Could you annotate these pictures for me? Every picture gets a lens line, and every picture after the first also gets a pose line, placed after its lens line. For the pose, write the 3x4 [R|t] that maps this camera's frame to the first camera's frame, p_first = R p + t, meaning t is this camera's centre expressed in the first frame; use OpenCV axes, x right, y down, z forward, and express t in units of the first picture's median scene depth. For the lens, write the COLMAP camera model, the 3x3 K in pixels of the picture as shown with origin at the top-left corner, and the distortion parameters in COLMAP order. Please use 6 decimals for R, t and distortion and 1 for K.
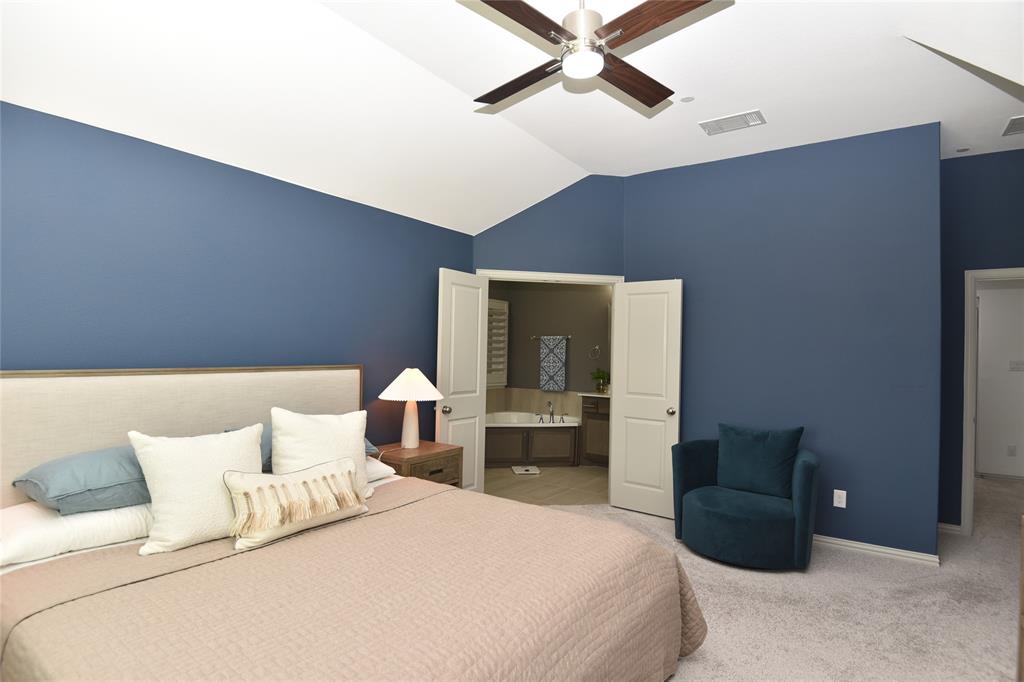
lens RADIAL K [[537.0, 0, 507.3], [0, 537.0, 345.7], [0, 0, 1]] dist [-0.001442, -0.000093]
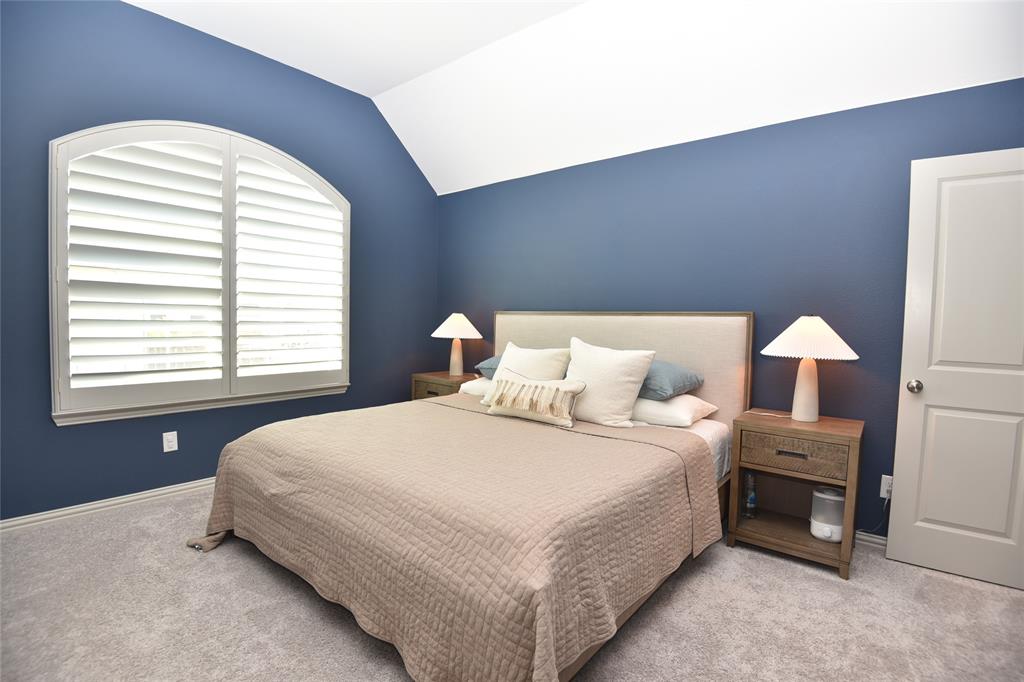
lens RADIAL K [[479.6, 0, 510.5], [0, 479.6, 344.0], [0, 0, 1]] dist [-0.001933, -0.029492]
pose [[-0.069175, 0.031105, -0.997119, 0.511891], [-0.013082, 0.999400, 0.032084, 0.064702], [0.997519, 0.015264, -0.068727, 0.623843]]
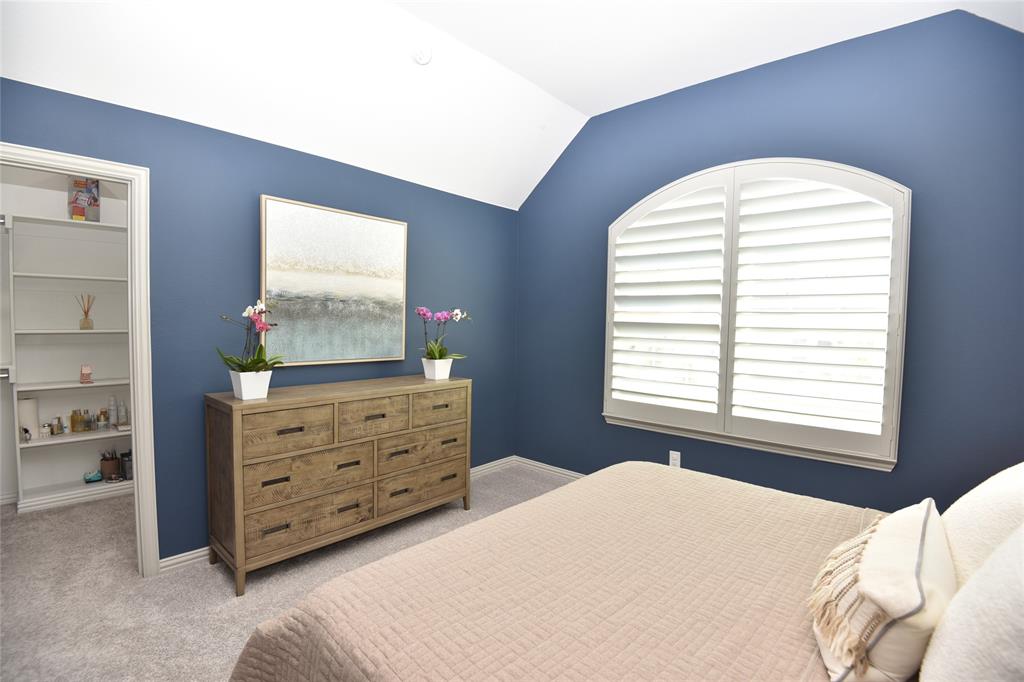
lens RADIAL K [[479.6, 0, 510.5], [0, 479.6, 344.0], [0, 0, 1]] dist [-0.001933, -0.029492]
pose [[-0.992921, -0.044483, 0.110128, -0.019555], [-0.039762, 0.998209, 0.044705, 0.012554], [-0.111920, 0.040009, -0.992911, 0.936323]]
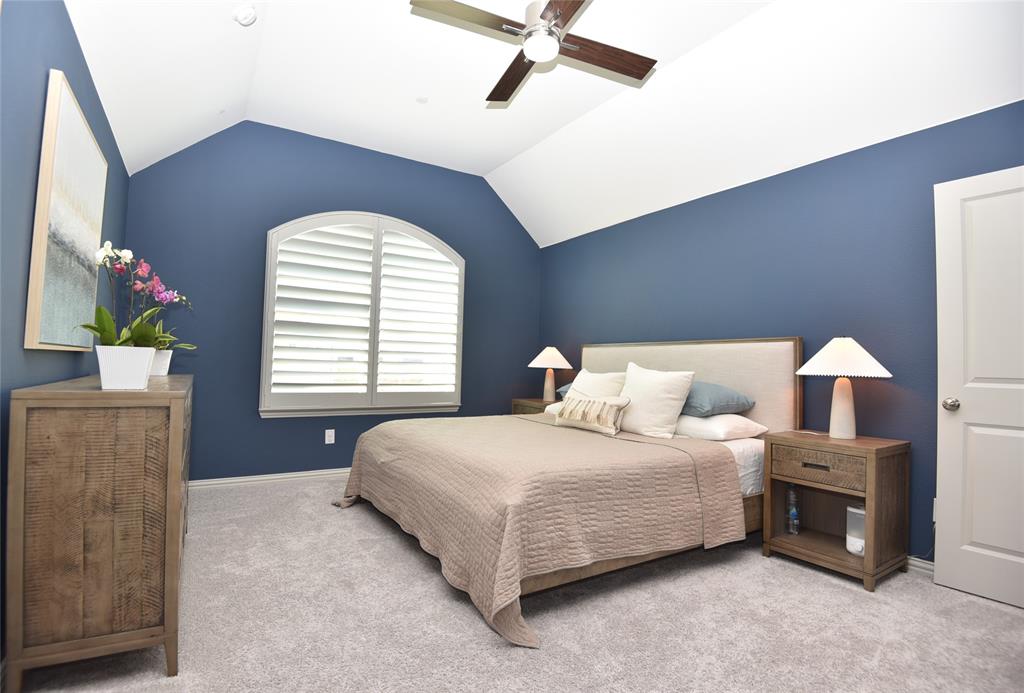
lens RADIAL K [[491.1, 0, 498.7], [0, 491.1, 343.0], [0, 0, 1]] dist [0.000325, -0.025891]
pose [[-0.391028, -0.069021, -0.917787, 0.670828], [-0.025334, 0.997613, -0.064231, 0.107953], [0.920030, -0.001865, -0.391844, 0.810307]]
